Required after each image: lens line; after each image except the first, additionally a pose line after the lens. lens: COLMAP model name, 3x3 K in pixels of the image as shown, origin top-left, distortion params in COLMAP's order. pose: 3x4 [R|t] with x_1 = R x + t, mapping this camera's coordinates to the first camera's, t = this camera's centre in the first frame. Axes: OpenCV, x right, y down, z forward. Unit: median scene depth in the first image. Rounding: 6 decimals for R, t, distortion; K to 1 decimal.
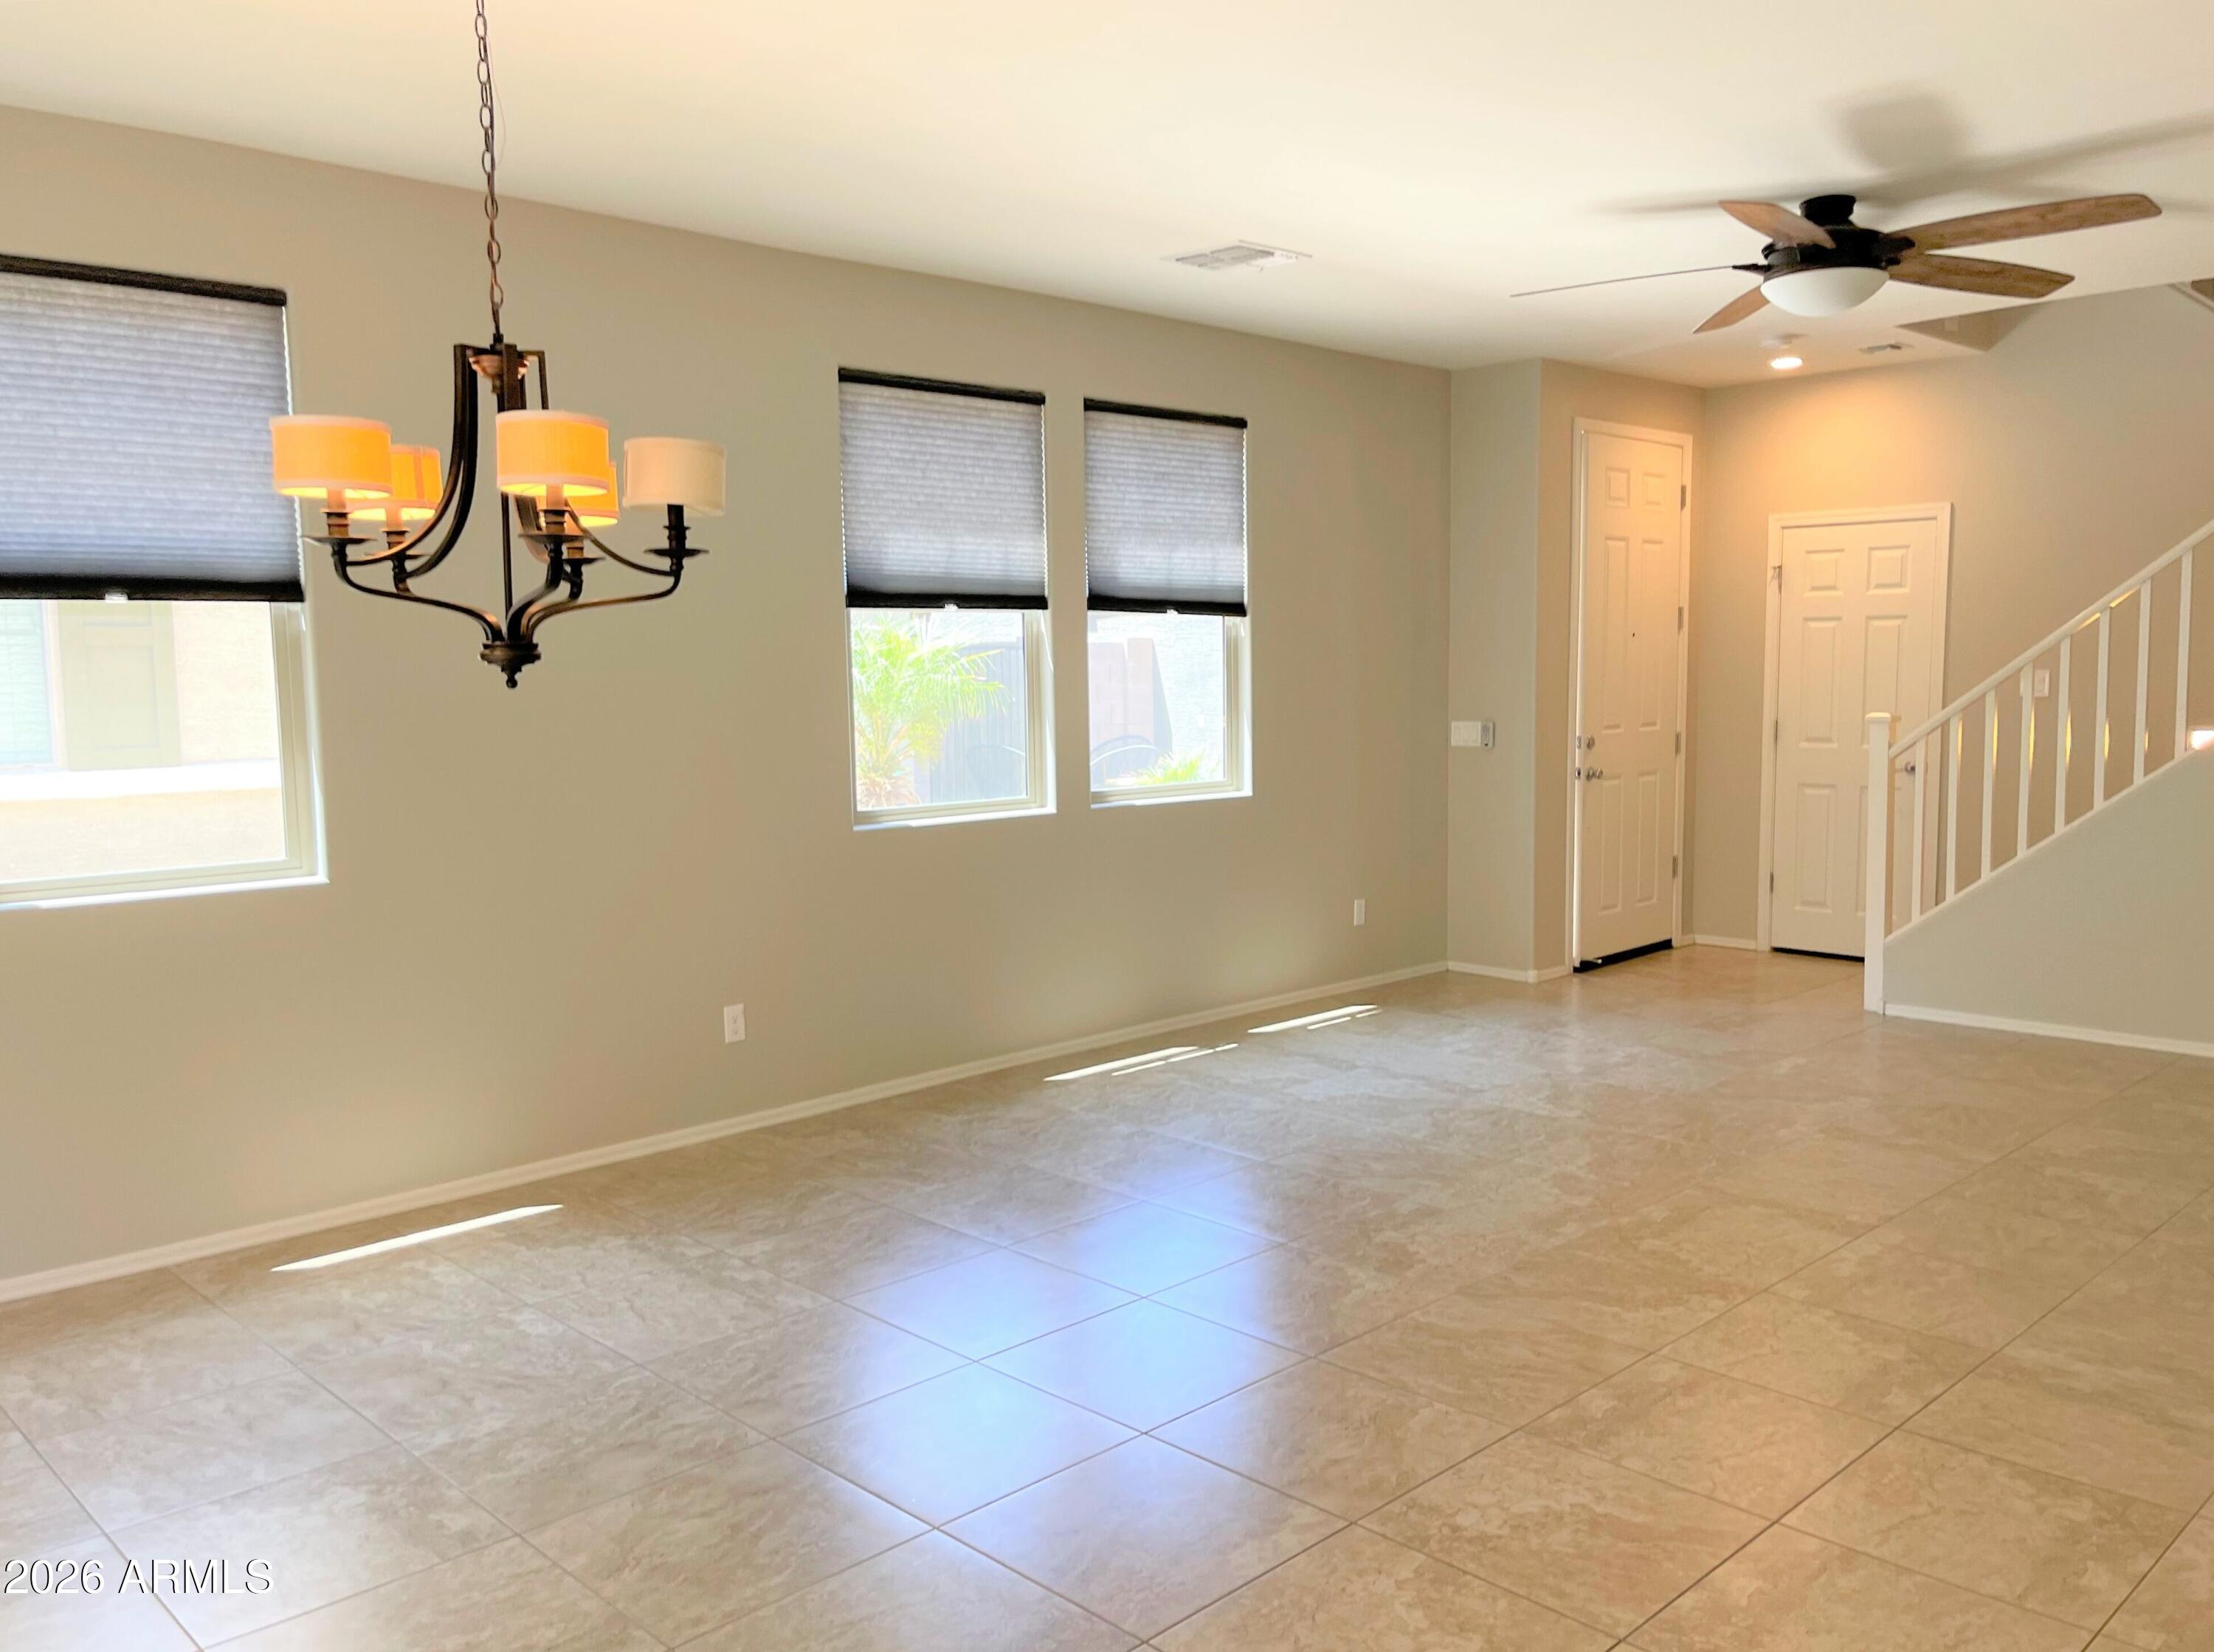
lens RADIAL K [[1737.4, 0, 1137.3], [0, 1737.4, 823.4], [0, 0, 1]] dist [0.087834, -0.119442]
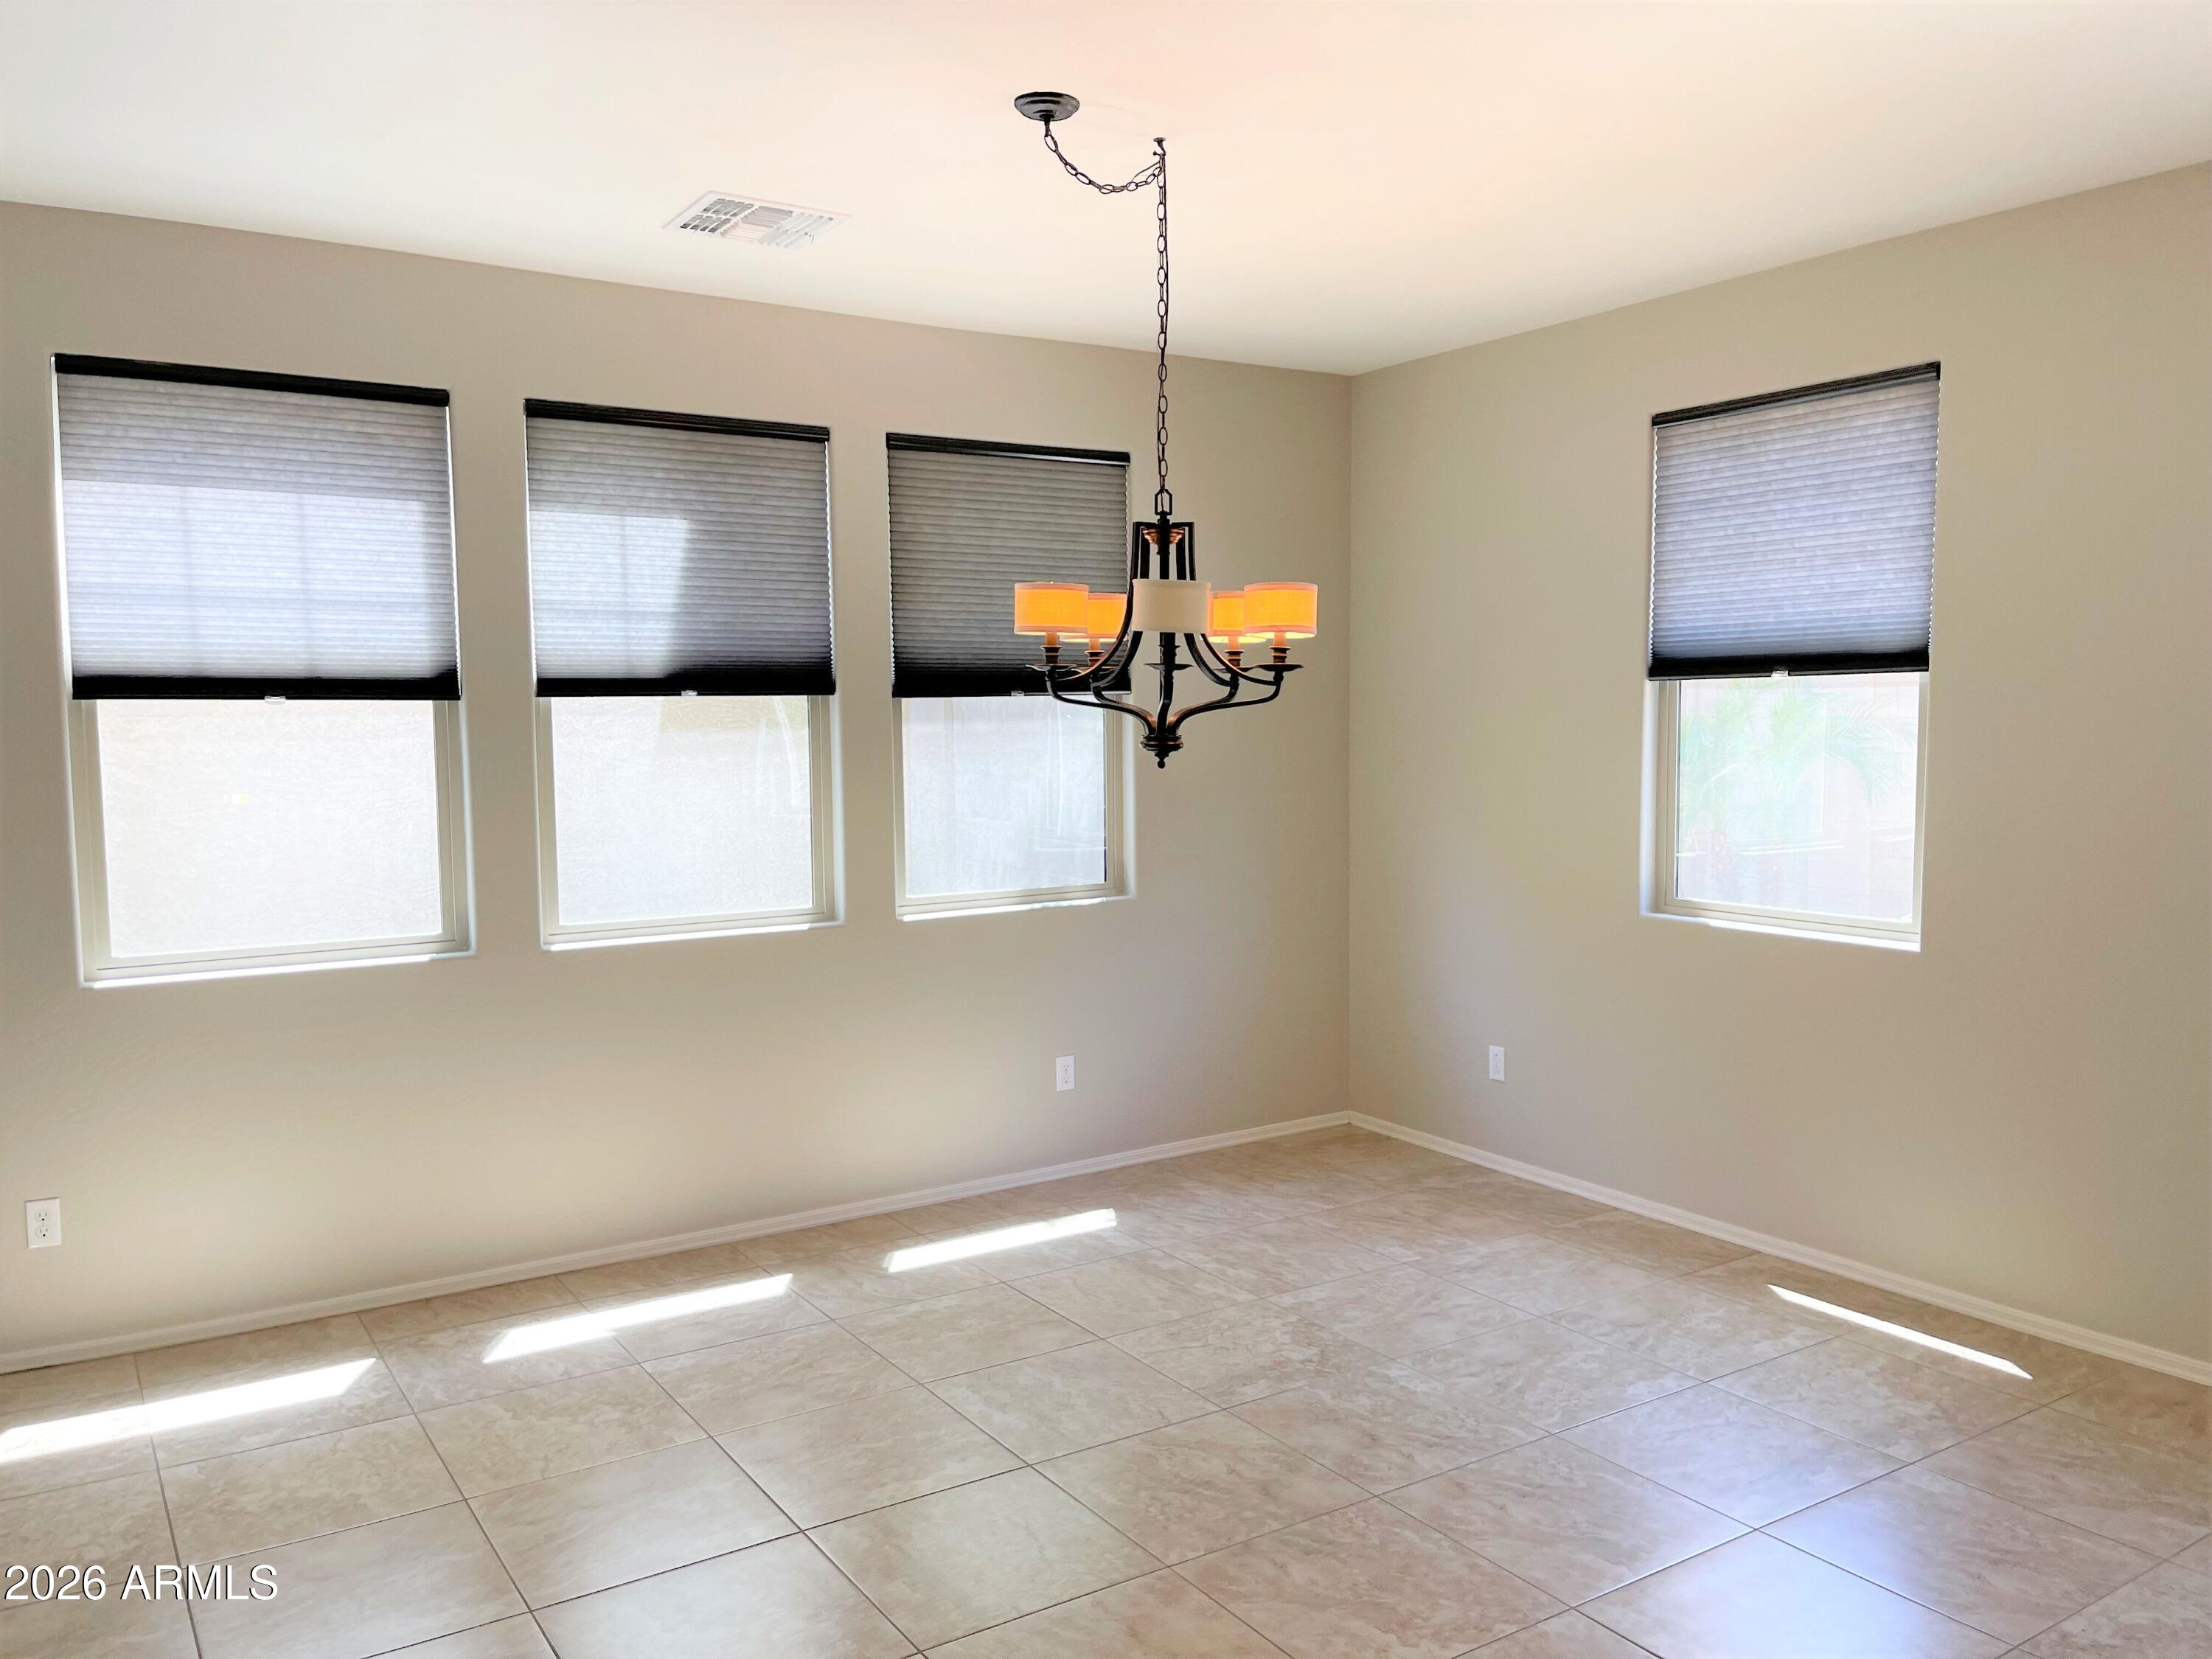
lens RADIAL K [[1675.7, 0, 1106.0], [0, 1675.7, 829.5], [0, 0, 1]] dist [0.063185, -0.084566]
pose [[-0.202583, 0.082382, -0.975794, 0.597238], [-0.079501, 0.991782, 0.100237, -0.100496], [0.976033, 0.097882, -0.194369, 0.776892]]
